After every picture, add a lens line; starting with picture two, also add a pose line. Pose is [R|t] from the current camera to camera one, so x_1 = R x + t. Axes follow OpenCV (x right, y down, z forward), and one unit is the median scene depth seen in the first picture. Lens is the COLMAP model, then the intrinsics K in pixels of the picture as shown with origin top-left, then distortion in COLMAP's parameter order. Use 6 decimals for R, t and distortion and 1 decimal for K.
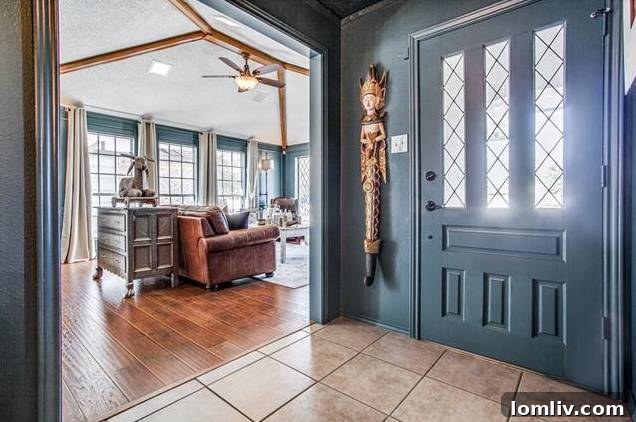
lens RADIAL K [[306.2, 0, 313.4], [0, 306.2, 200.6], [0, 0, 1]] dist [-0.002272, 0.000514]
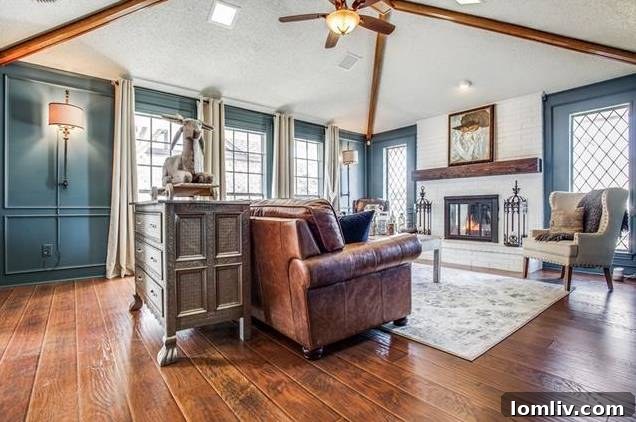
lens RADIAL K [[306.2, 0, 318.3], [0, 306.2, 209.3], [0, 0, 1]] dist [-0.002272, 0.000514]
pose [[0.986180, 0.002546, -0.165657, -0.222861], [-0.001890, 0.999990, 0.004118, 0.033715], [0.165666, -0.003748, 0.986175, 0.456511]]
